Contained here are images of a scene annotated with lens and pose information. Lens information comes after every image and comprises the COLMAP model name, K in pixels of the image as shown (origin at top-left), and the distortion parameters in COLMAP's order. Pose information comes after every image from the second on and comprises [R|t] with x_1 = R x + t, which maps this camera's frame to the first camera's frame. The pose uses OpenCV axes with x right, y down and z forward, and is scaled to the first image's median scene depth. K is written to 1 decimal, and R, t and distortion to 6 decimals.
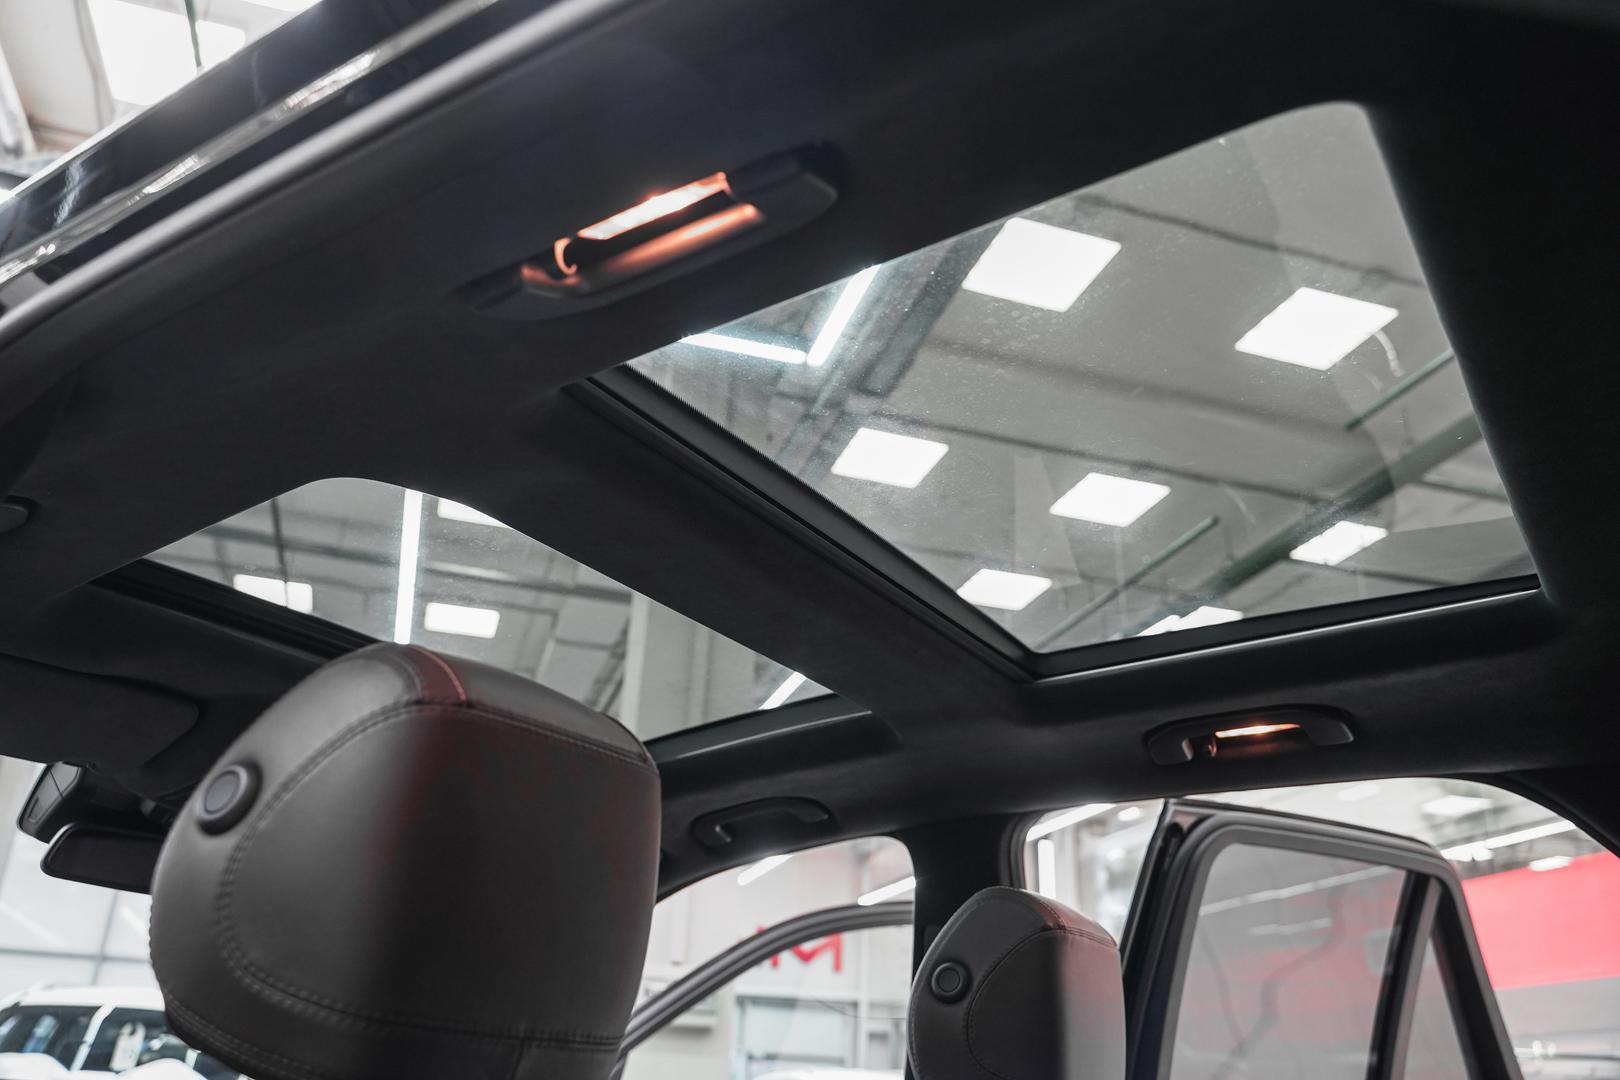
lens RADIAL K [[1284.1, 0, 810.0], [0, 1284.1, 540.0], [0, 0, 1]] dist [-0.006006, 0.001862]
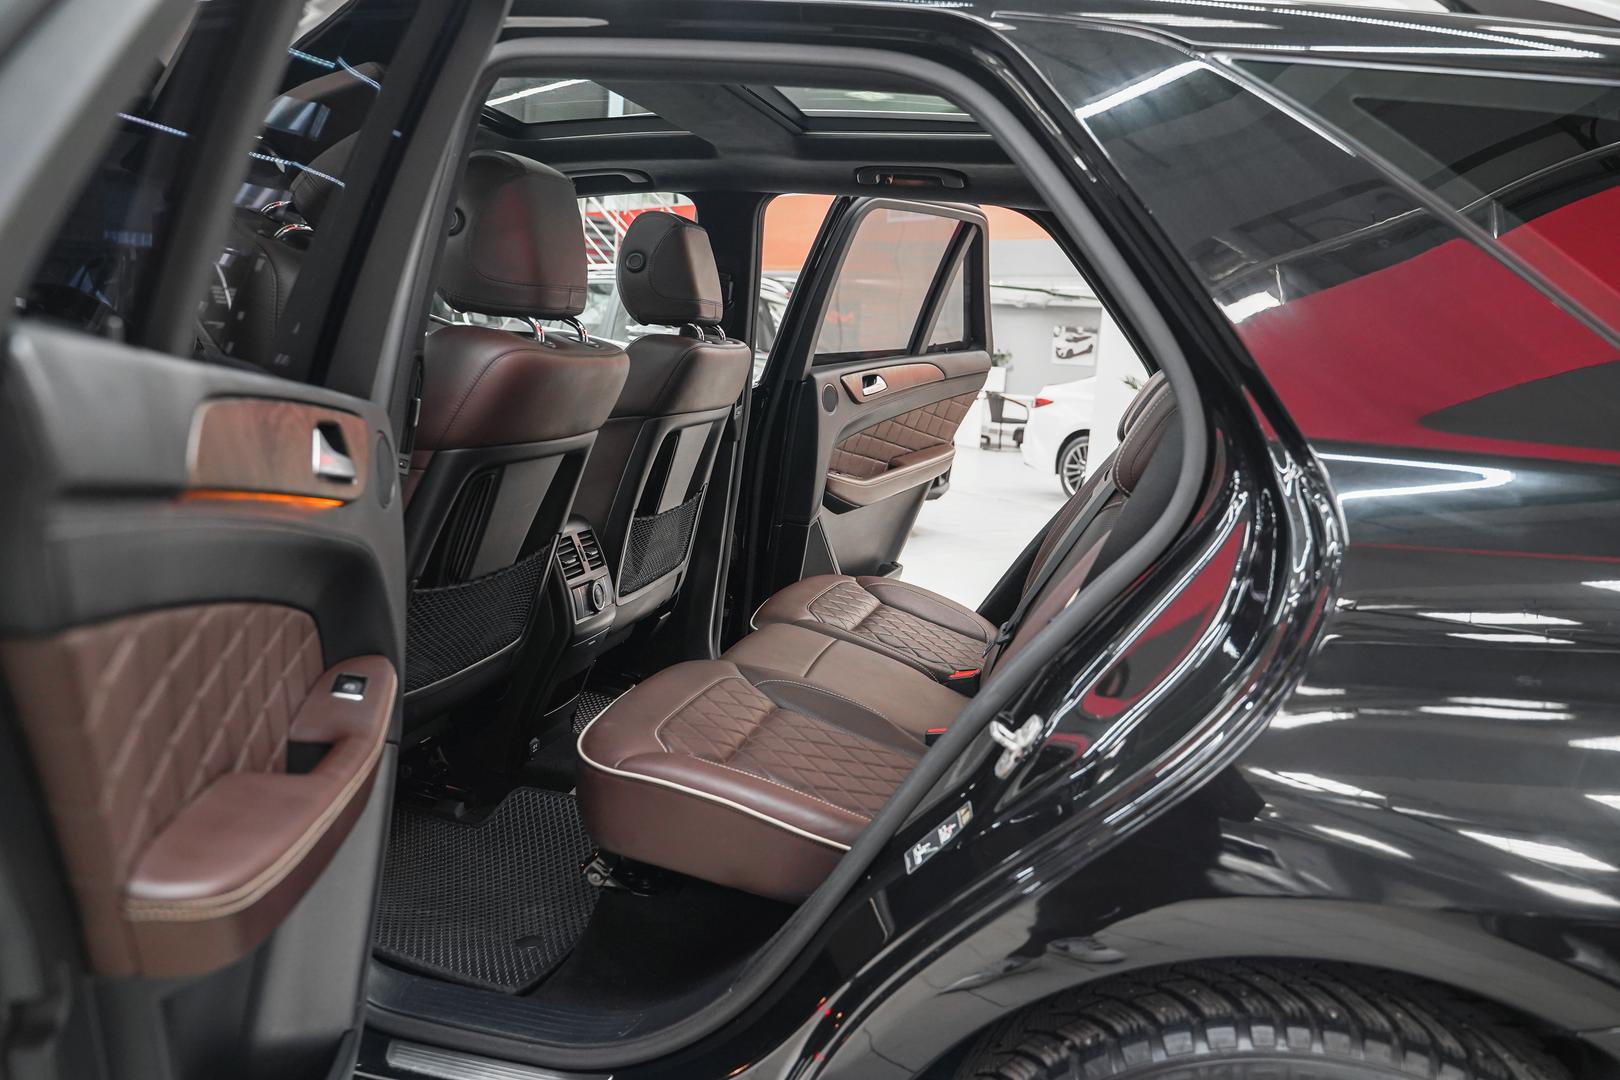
lens RADIAL K [[1284.1, 0, 810.0], [0, 1284.1, 540.0], [0, 0, 1]] dist [-0.006006, 0.001862]
pose [[0.945754, -0.057215, 0.319805, -0.316607], [-0.113714, 0.863806, 0.490824, -0.212328], [-0.304332, -0.500565, 0.810442, -0.555890]]
